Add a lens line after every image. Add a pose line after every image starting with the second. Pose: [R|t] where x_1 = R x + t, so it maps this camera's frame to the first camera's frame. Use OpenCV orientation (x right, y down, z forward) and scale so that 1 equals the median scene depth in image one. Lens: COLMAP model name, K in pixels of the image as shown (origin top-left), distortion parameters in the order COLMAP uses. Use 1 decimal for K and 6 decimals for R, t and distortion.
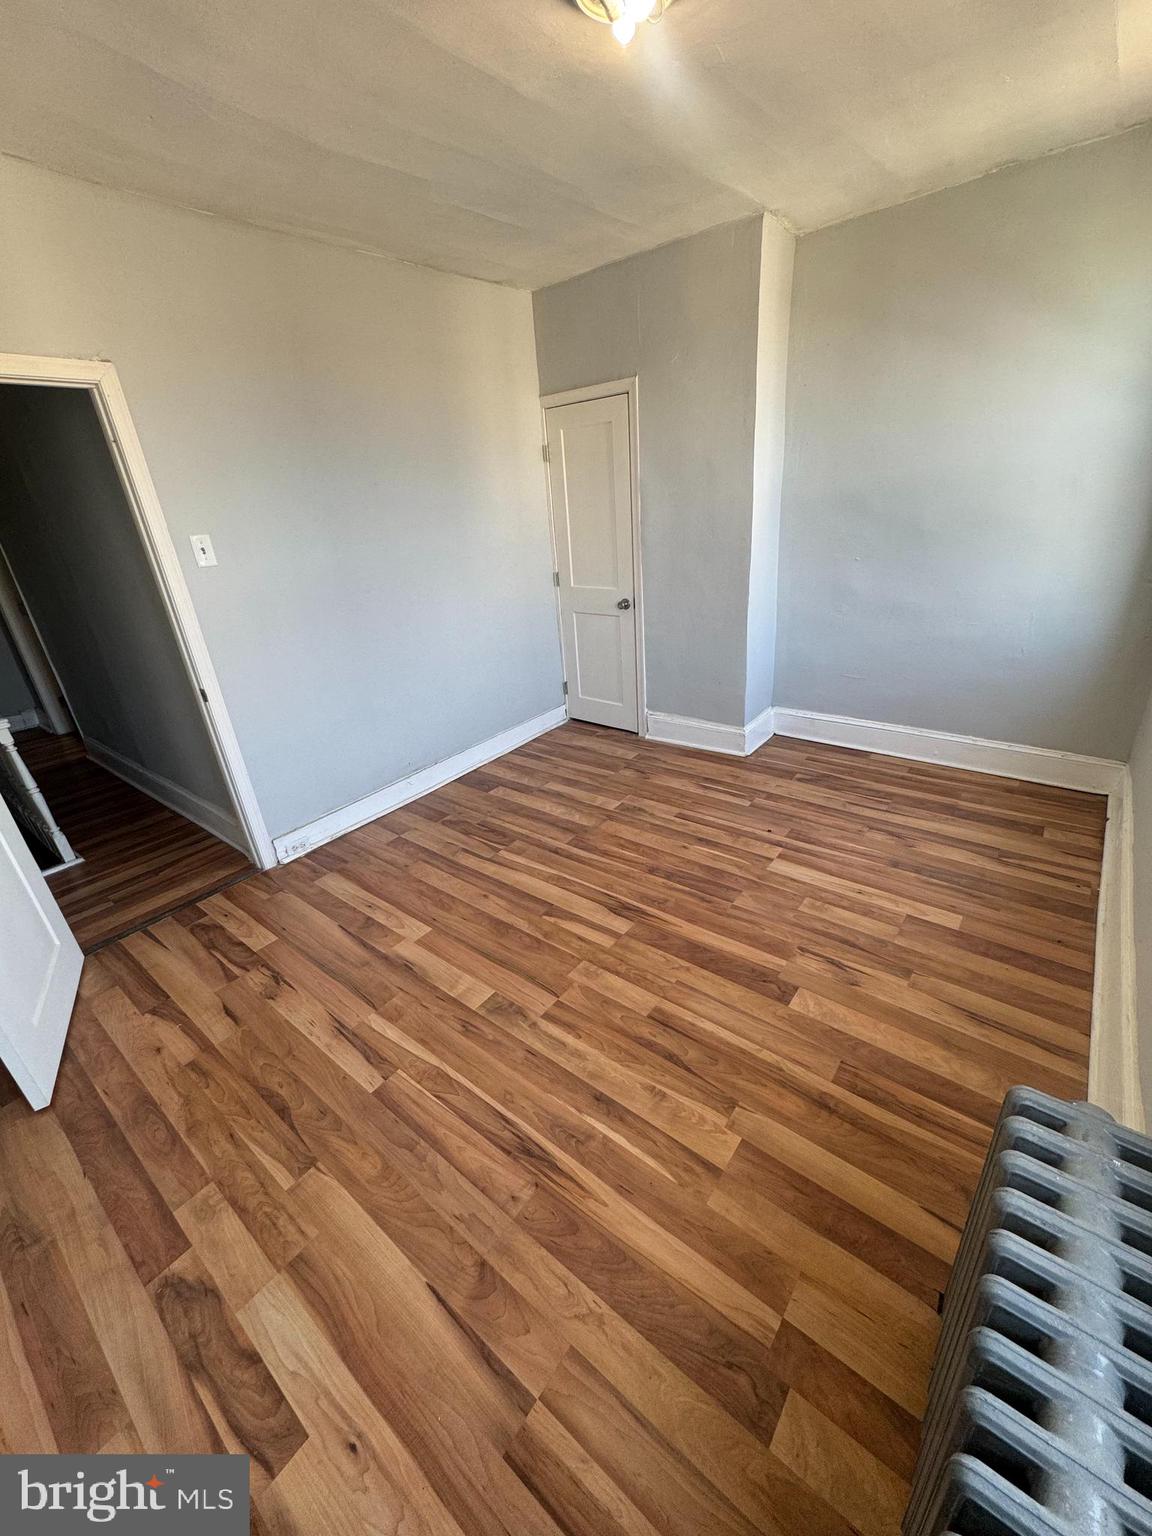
lens RADIAL K [[613.0, 0, 579.9], [0, 613.0, 768.1], [0, 0, 1]] dist [-0.002068, 0.000303]
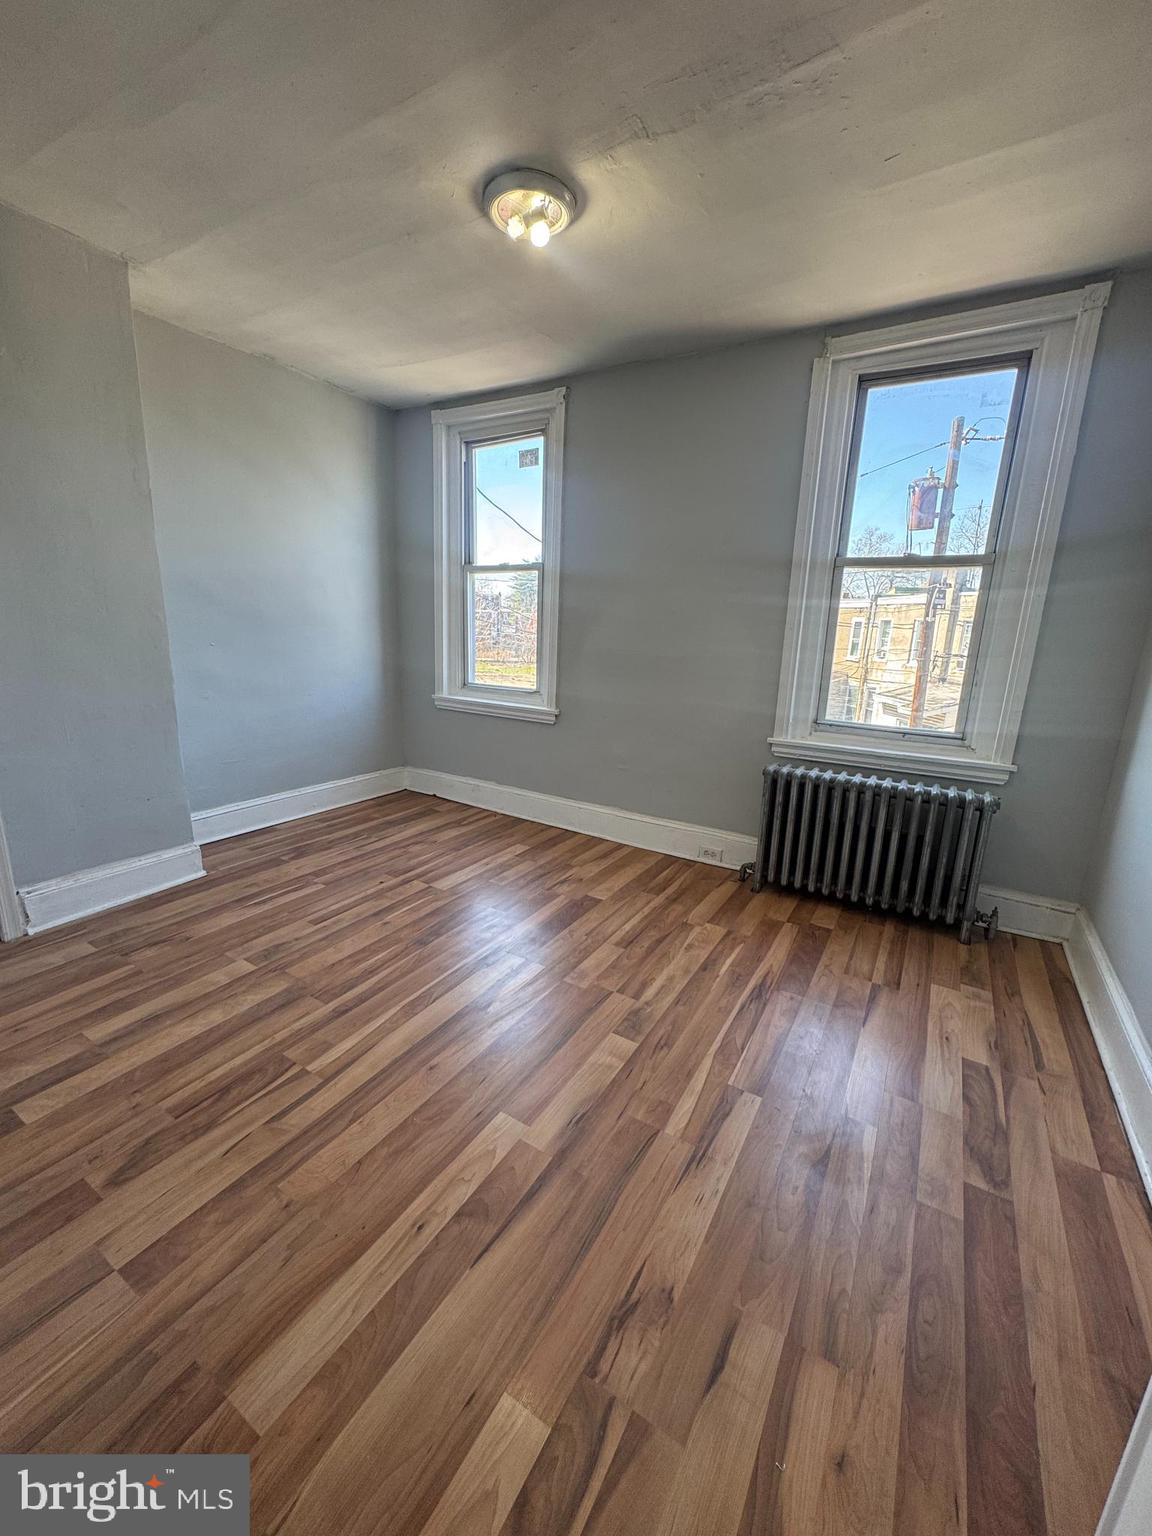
lens RADIAL K [[613.0, 0, 577.0], [0, 613.0, 766.7], [0, 0, 1]] dist [-0.002068, 0.000303]
pose [[-0.127939, -0.164685, 0.978014, -0.767246], [0.382812, 0.901499, 0.201878, -0.168080], [-0.914924, 0.400223, -0.052294, 0.725394]]
